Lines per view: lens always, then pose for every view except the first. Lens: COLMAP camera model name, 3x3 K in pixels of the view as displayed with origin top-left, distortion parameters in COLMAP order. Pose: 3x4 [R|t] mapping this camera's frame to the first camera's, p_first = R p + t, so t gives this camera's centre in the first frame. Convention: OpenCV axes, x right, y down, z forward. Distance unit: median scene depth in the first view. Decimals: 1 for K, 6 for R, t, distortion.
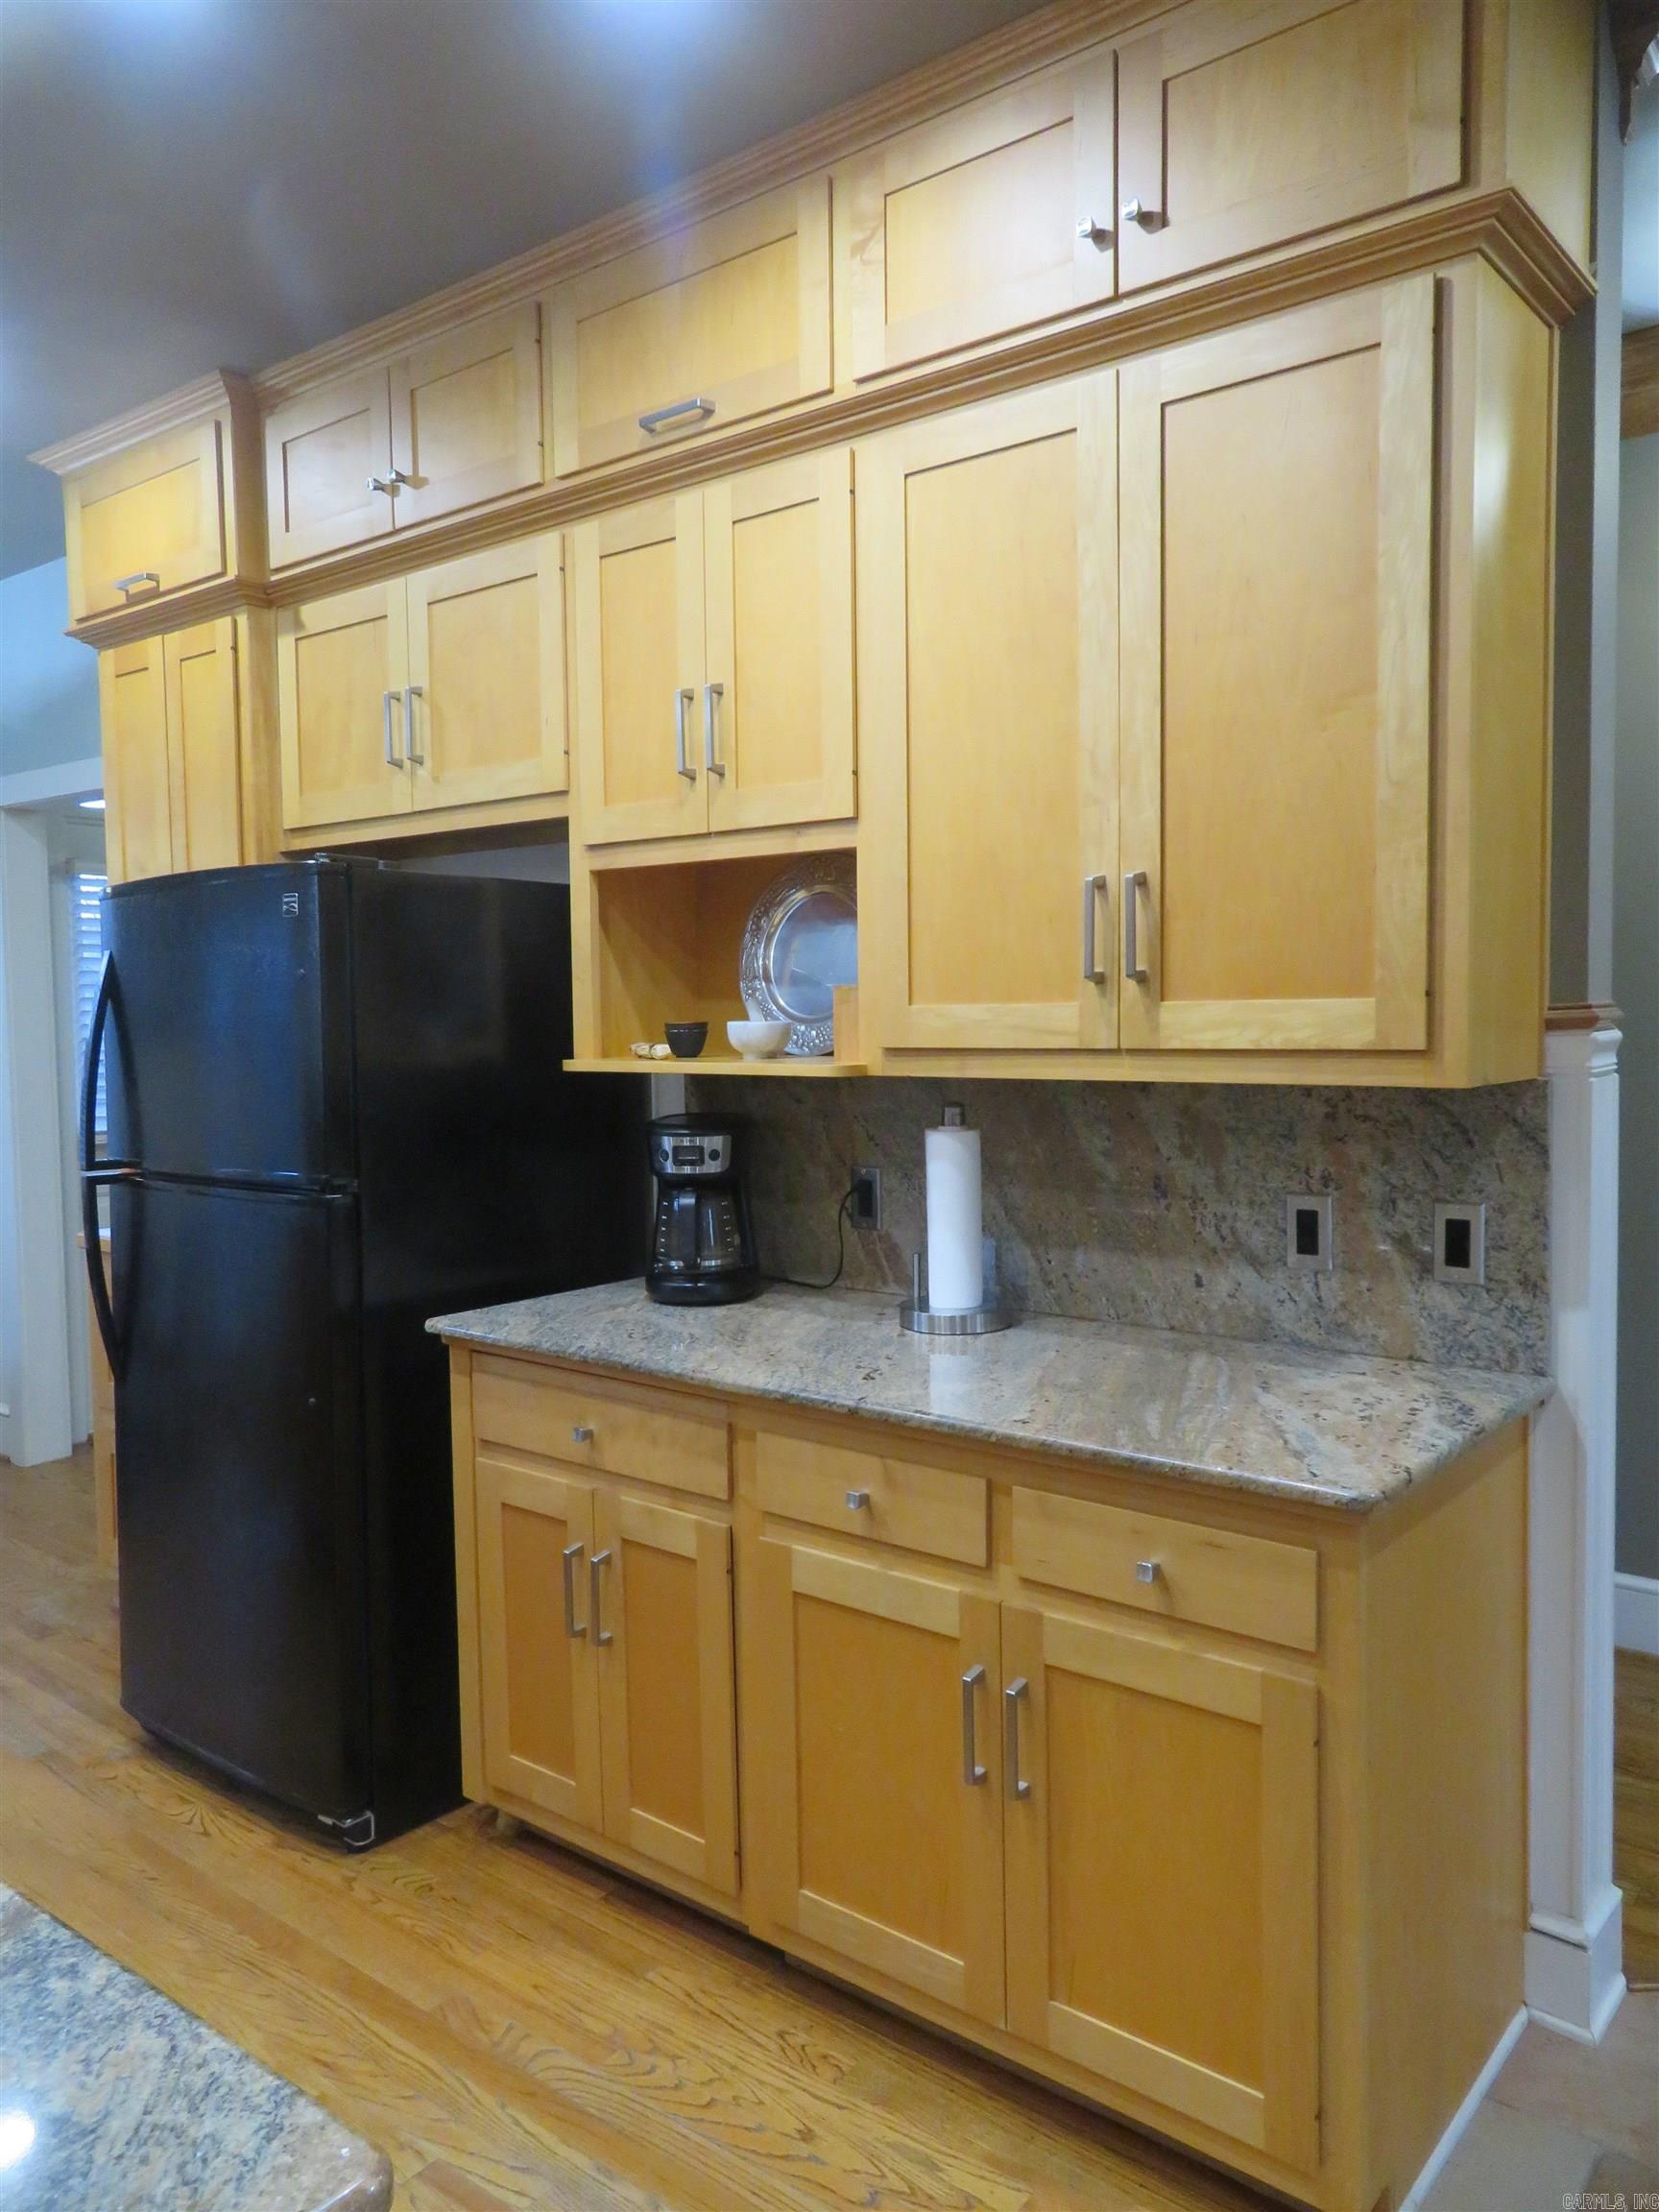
lens RADIAL K [[1601.7, 0, 831.7], [0, 1601.7, 1096.4], [0, 0, 1]] dist [0.004406, 0.016194]
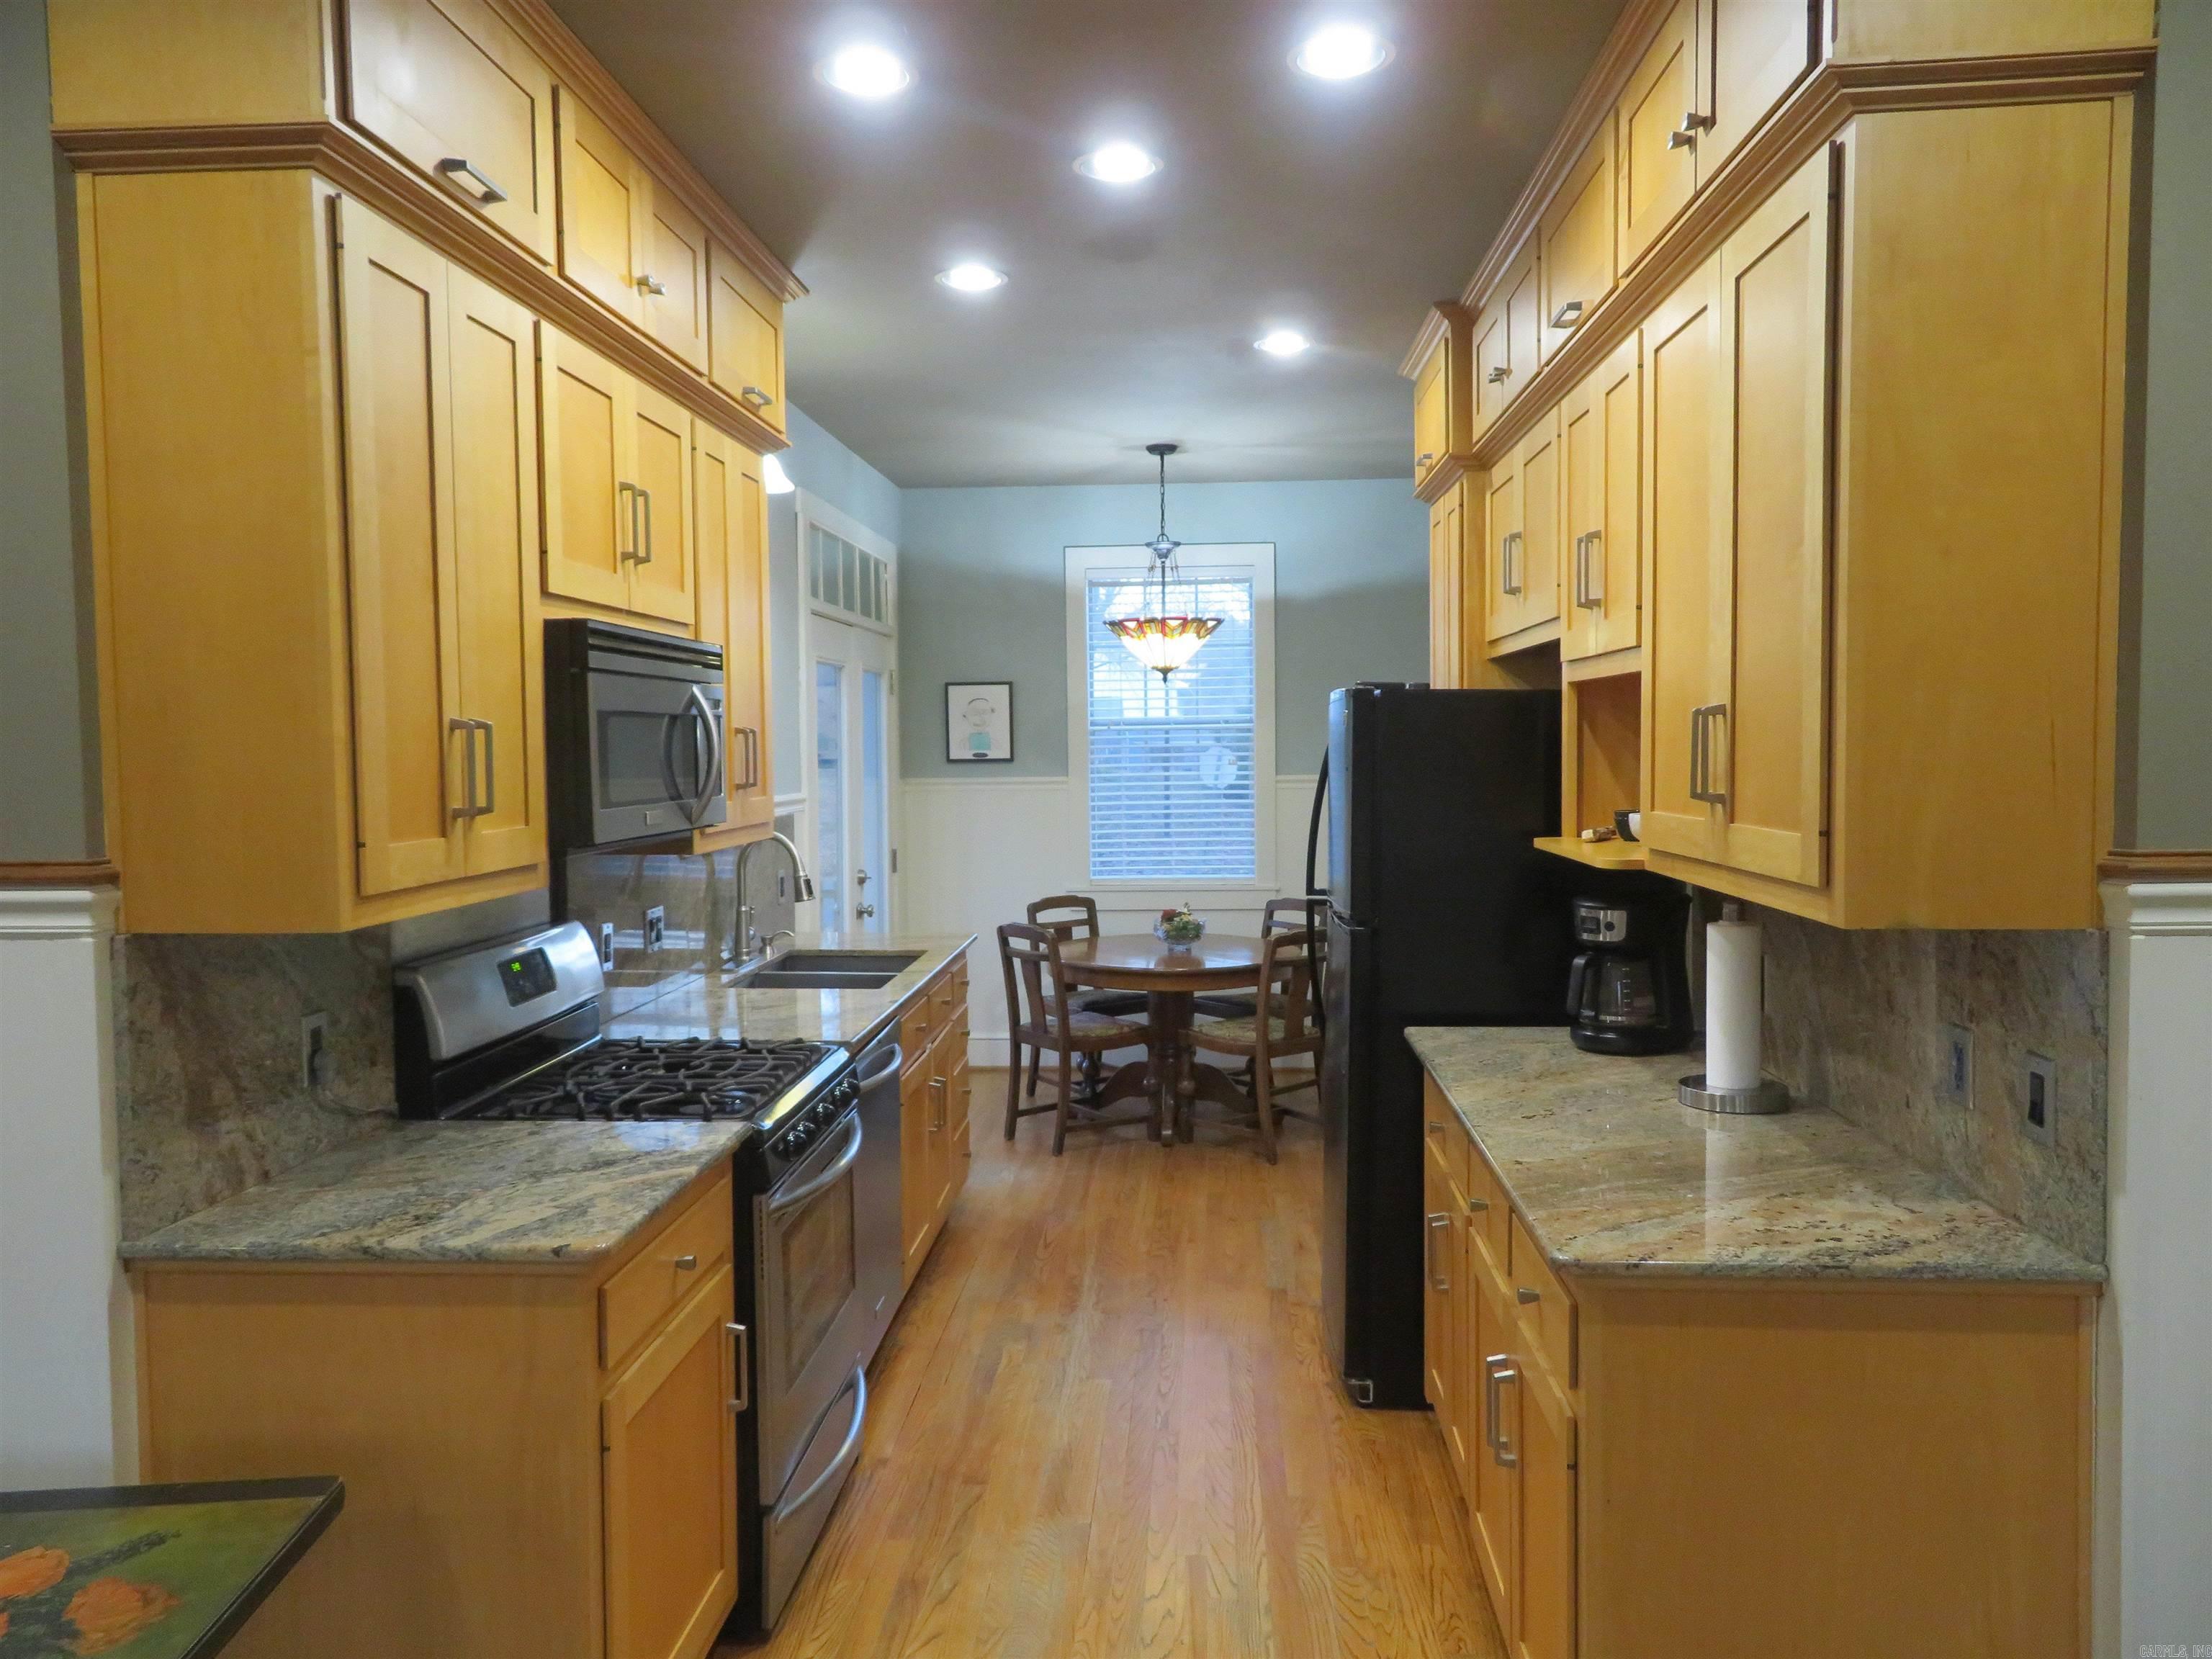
lens RADIAL K [[1601.7, 0, 1098.2], [0, 1601.7, 826.8], [0, 0, 1]] dist [0.004406, 0.016194]
pose [[0.574428, 0.051318, -0.816945, 0.667893], [-0.045201, 0.998499, 0.030940, -0.055865], [0.817306, 0.019154, 0.575885, 0.018343]]
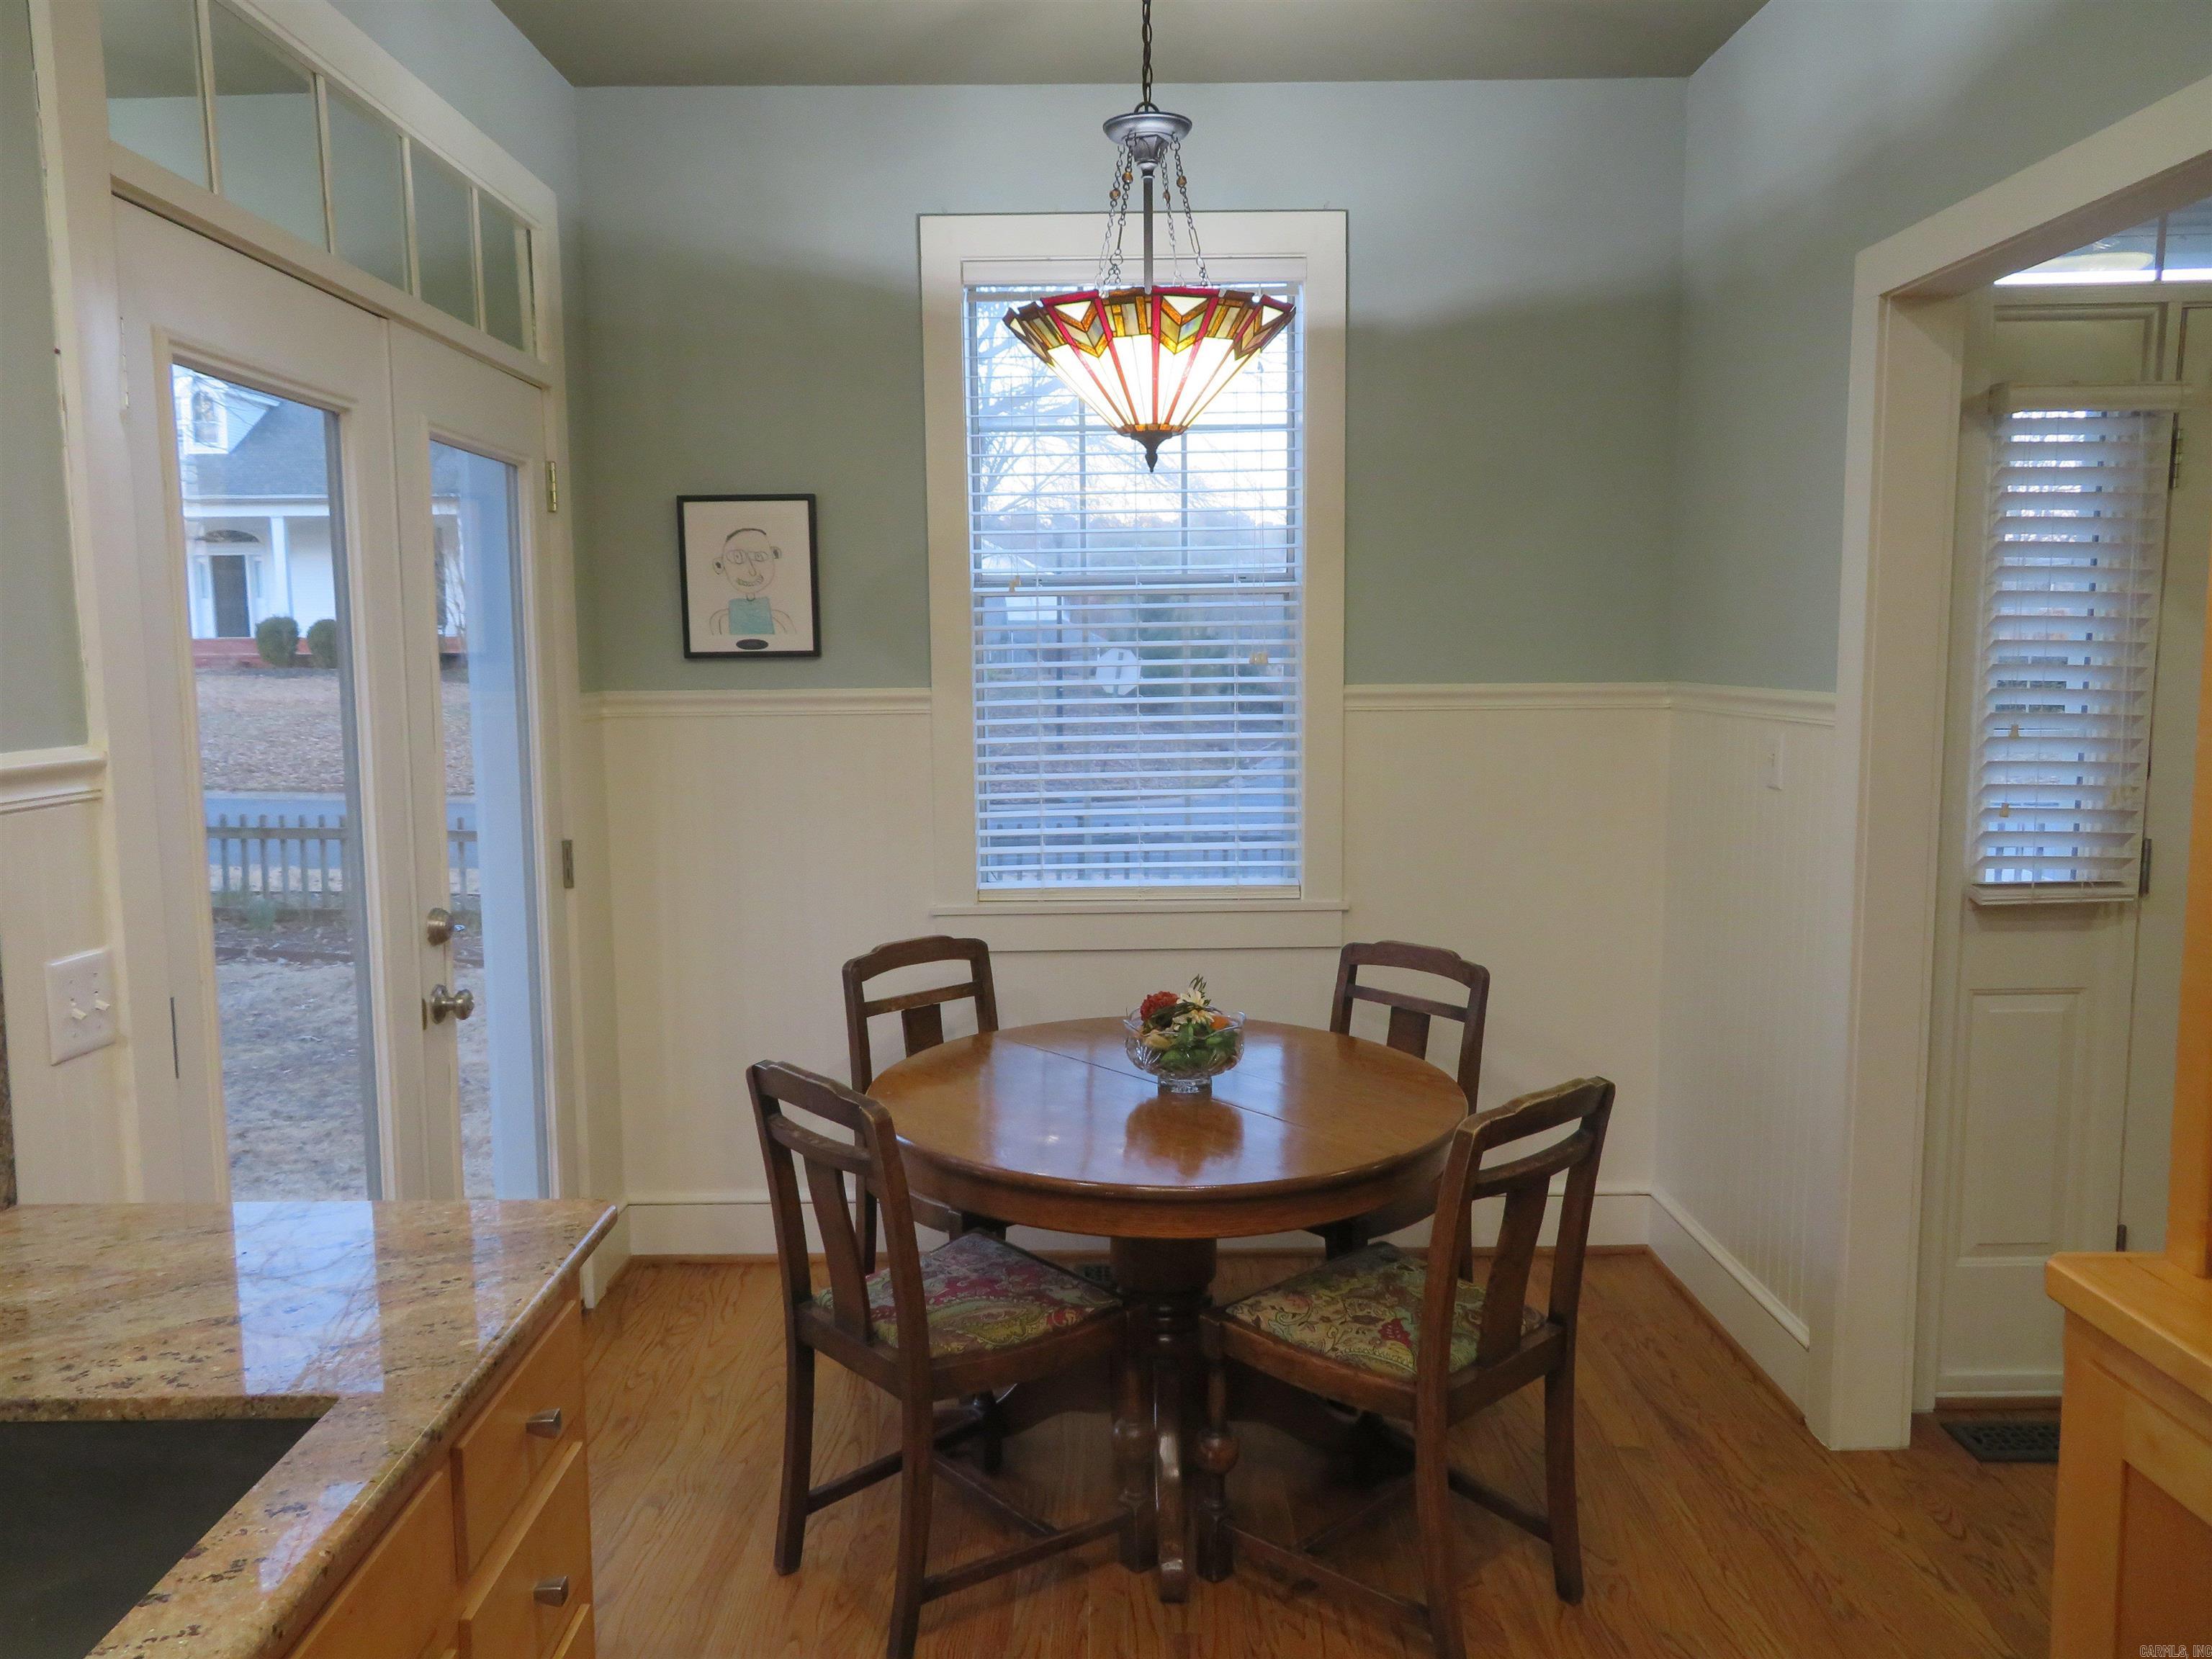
lens RADIAL K [[1601.7, 0, 1095.6], [0, 1601.7, 829.4], [0, 0, 1]] dist [0.004406, 0.016194]
pose [[0.631934, 0.096013, -0.769052, -0.447948], [-0.043489, 0.995126, 0.088503, -0.060966], [0.773801, -0.022482, 0.633029, 0.790115]]
